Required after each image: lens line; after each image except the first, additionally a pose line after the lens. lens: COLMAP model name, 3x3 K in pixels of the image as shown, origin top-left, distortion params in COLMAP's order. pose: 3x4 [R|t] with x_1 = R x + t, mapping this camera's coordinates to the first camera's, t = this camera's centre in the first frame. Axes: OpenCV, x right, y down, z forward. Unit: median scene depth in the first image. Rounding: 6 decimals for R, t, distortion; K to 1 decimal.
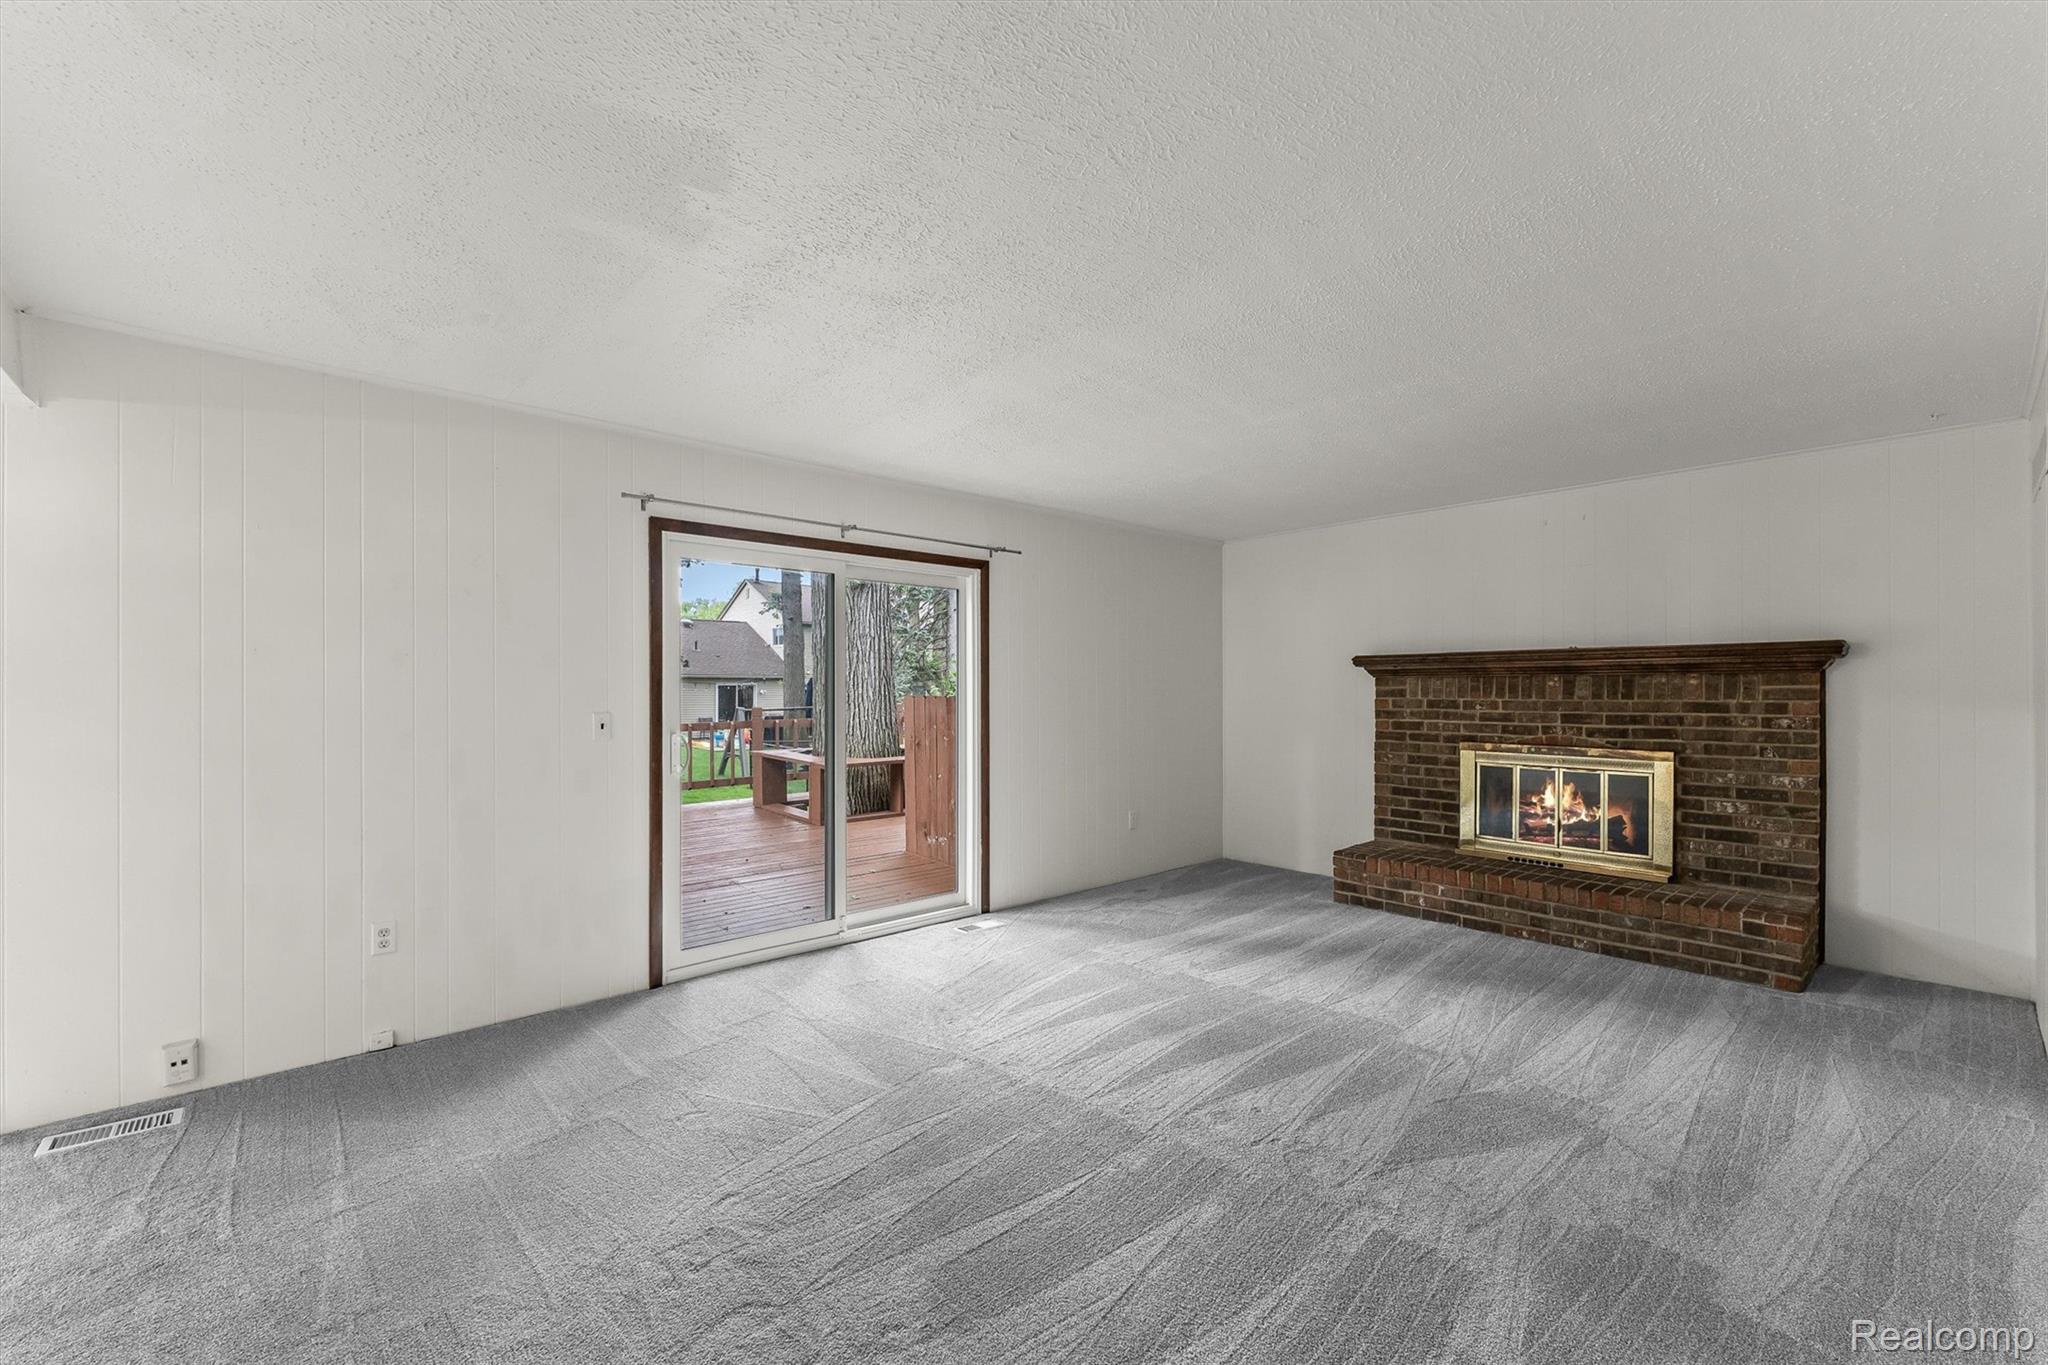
lens RADIAL K [[788.3, 0, 995.9], [0, 788.3, 701.5], [0, 0, 1]] dist [0.000865, 0.000210]
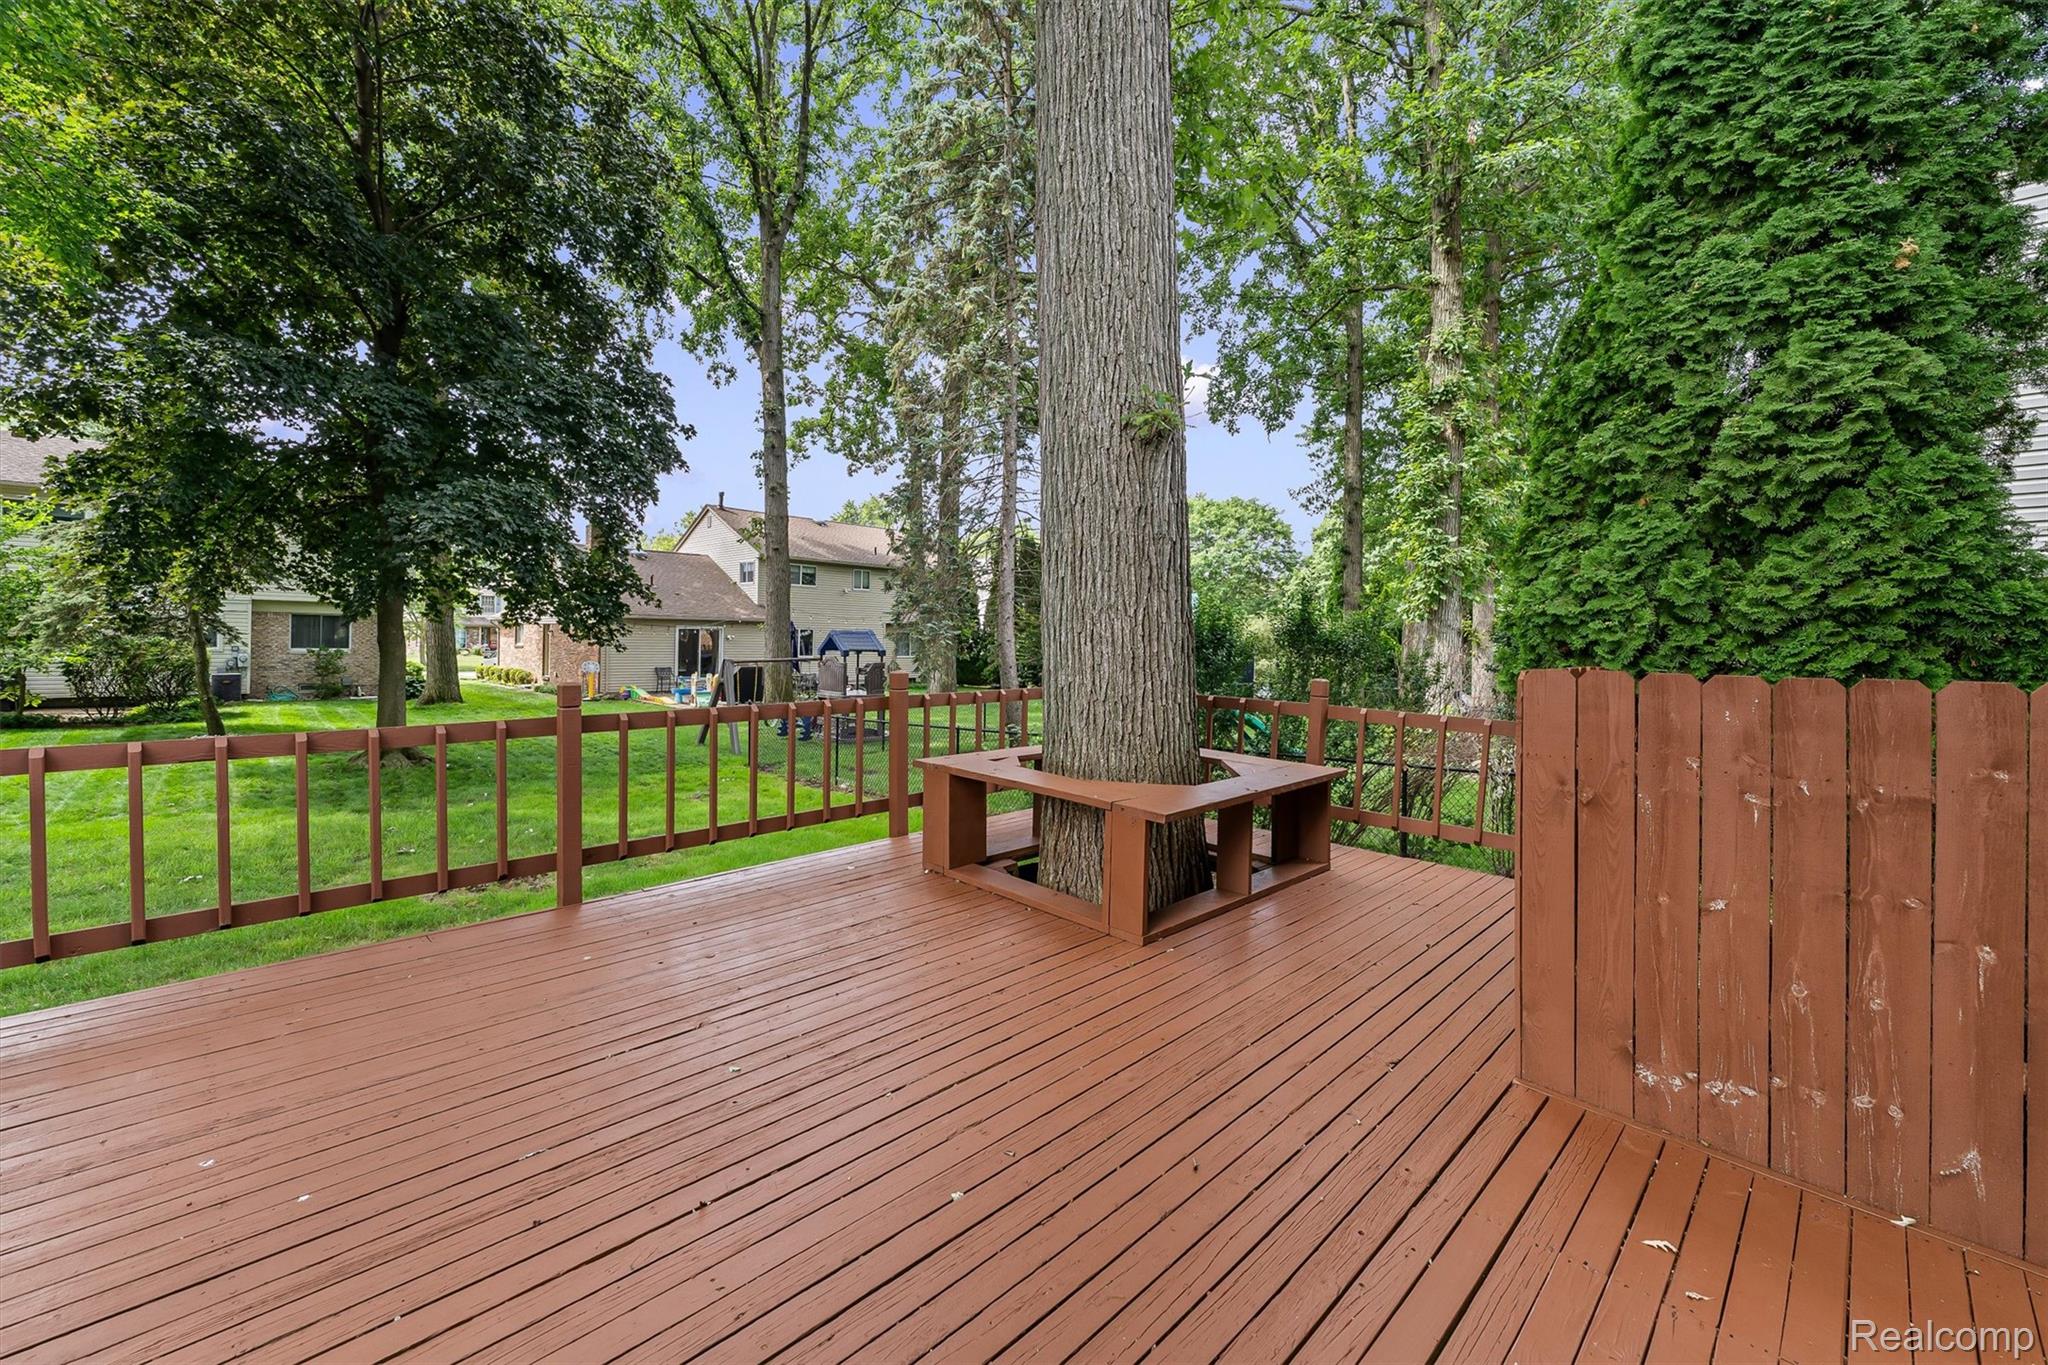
lens RADIAL K [[810.1, 0, 1027.7], [0, 810.1, 640.0], [0, 0, 1]] dist [-0.001034, -0.000119]
pose [[0.995136, 0.010686, 0.097927, -0.734861], [-0.009630, 0.999890, -0.011245, -0.027068], [-0.098036, 0.010247, 0.995130, 1.205049]]
